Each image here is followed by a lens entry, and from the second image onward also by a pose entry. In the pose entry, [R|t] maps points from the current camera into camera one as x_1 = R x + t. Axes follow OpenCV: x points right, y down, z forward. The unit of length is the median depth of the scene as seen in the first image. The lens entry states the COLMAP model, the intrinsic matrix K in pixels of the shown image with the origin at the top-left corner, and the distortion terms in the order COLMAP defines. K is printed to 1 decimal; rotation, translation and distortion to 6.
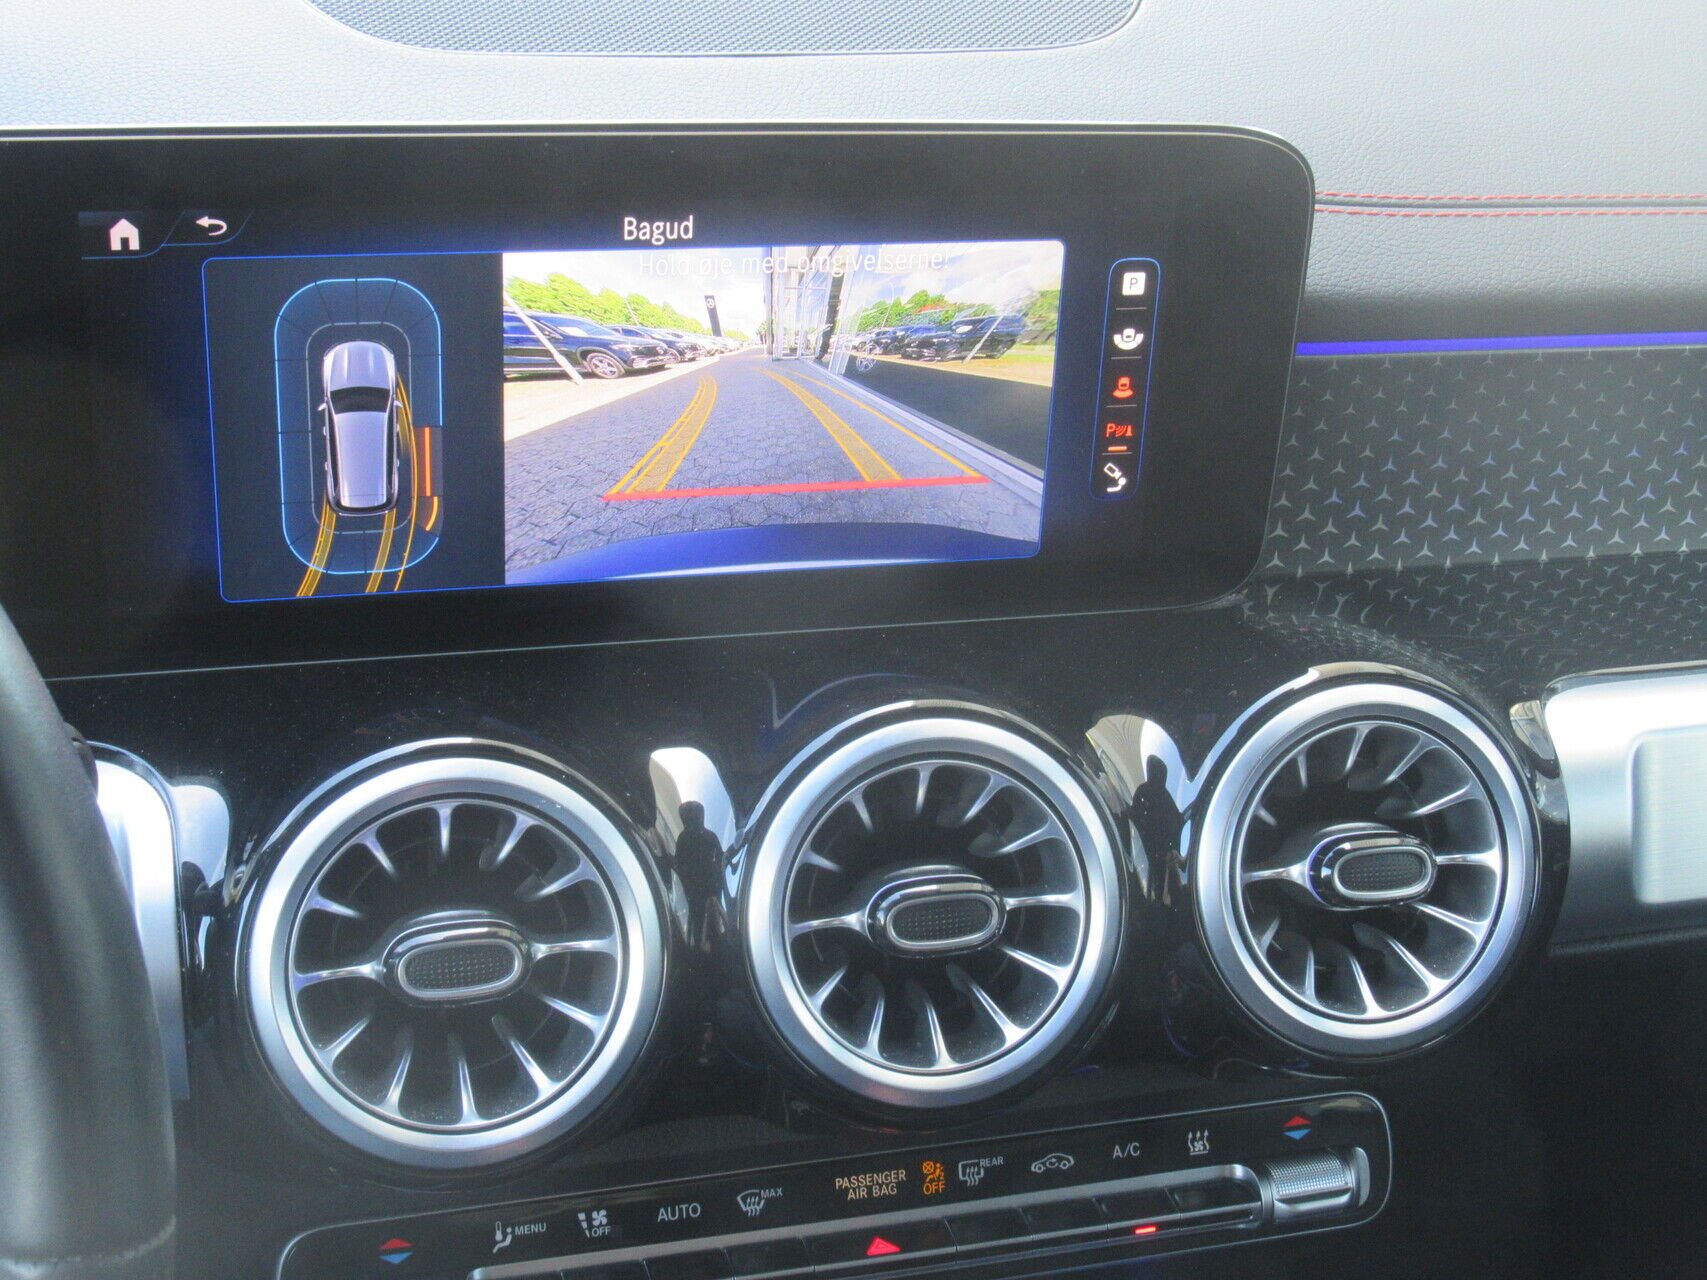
lens RADIAL K [[2496.9, 0, 853.5], [0, 2496.9, 640.0], [0, 0, 1]] dist [-0.017316, -0.067941]
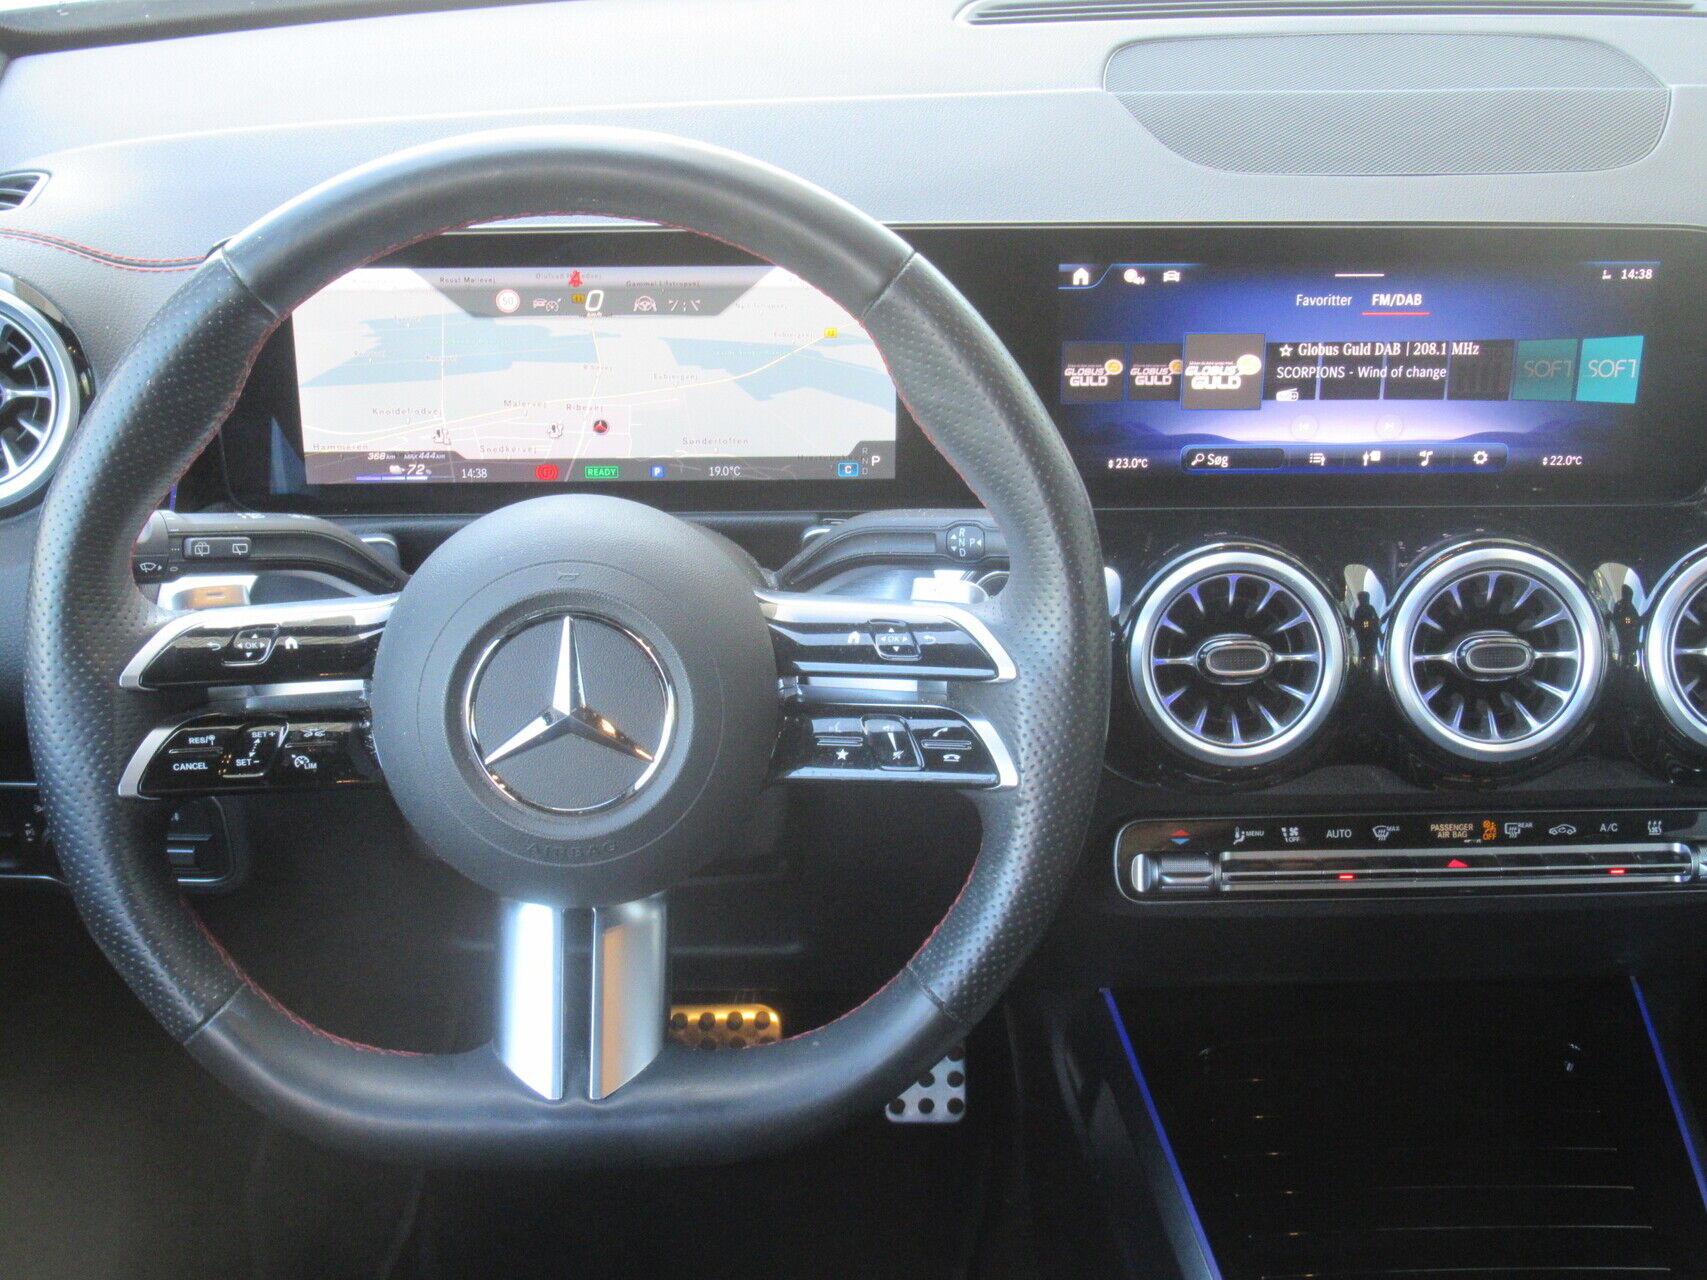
lens RADIAL K [[2658.9, 0, 853.5], [0, 2658.9, 640.0], [0, 0, 1]] dist [0.011565, -0.059854]
pose [[0.971377, 0.053154, -0.231521, 0.026757], [-0.053409, 0.998559, 0.005171, 0.111178], [0.231462, 0.007342, 0.972816, -0.991881]]
